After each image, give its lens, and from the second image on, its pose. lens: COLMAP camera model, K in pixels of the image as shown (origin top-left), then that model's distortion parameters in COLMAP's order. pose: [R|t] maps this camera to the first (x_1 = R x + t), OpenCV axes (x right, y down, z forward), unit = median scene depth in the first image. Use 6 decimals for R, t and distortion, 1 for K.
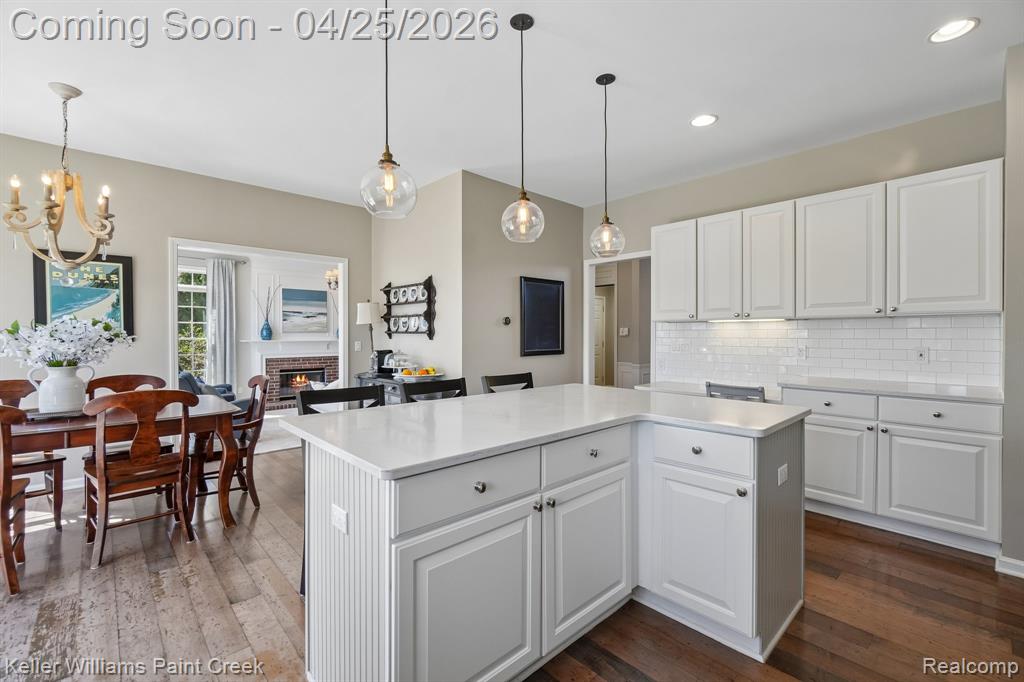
lens RADIAL K [[442.0, 0, 515.5], [0, 442.0, 336.7], [0, 0, 1]] dist [-0.002702, -0.000002]
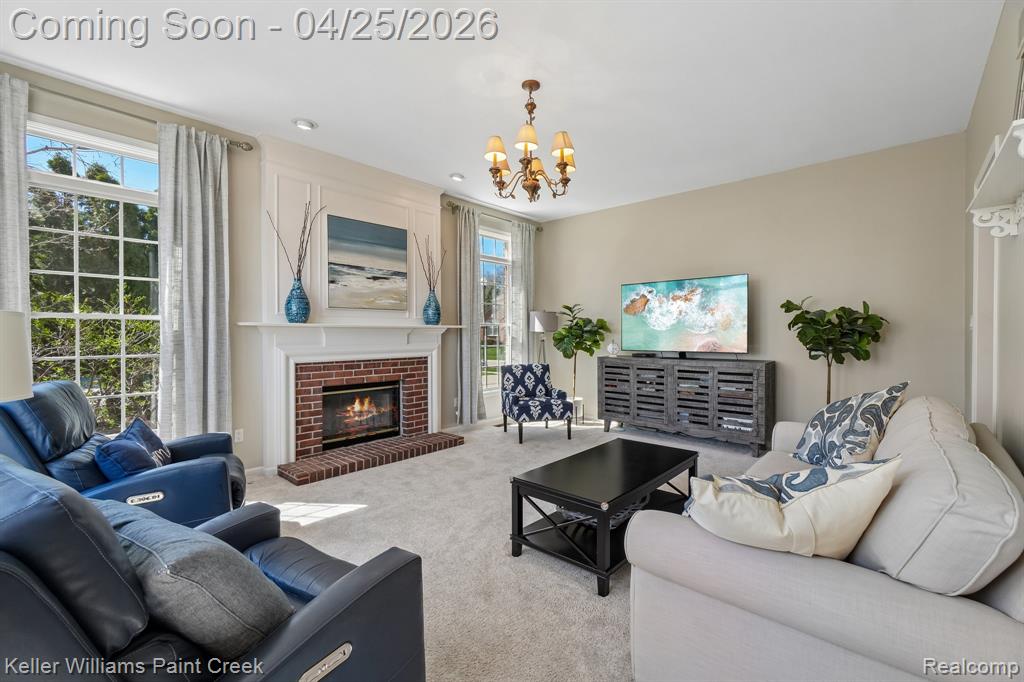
lens RADIAL K [[442.0, 0, 515.3], [0, 442.0, 336.1], [0, 0, 1]] dist [-0.002702, -0.000002]
pose [[0.996959, -0.003524, 0.077852, -0.376000], [0.003617, 0.999993, -0.001047, 0.022523], [-0.077848, 0.001326, 0.996964, 0.528763]]
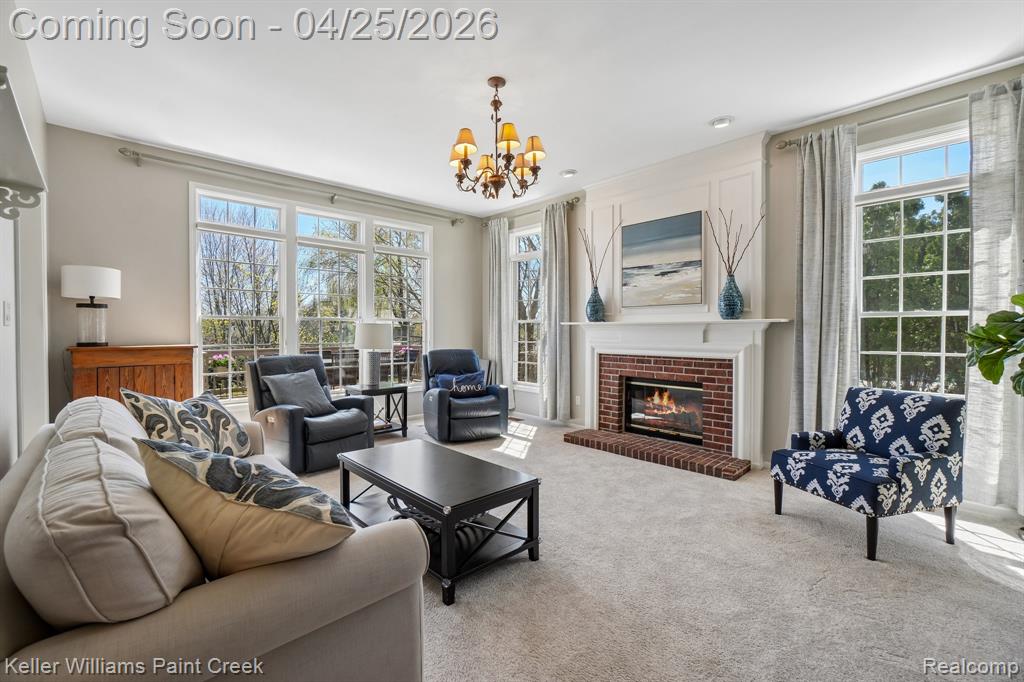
lens RADIAL K [[442.0, 0, 519.7], [0, 442.0, 338.7], [0, 0, 1]] dist [-0.002702, -0.000002]
pose [[-0.002364, 0.015203, -0.999882, 0.018666], [-0.008645, 0.999847, 0.015223, 0.021838], [0.999960, 0.008680, -0.002232, 0.901413]]
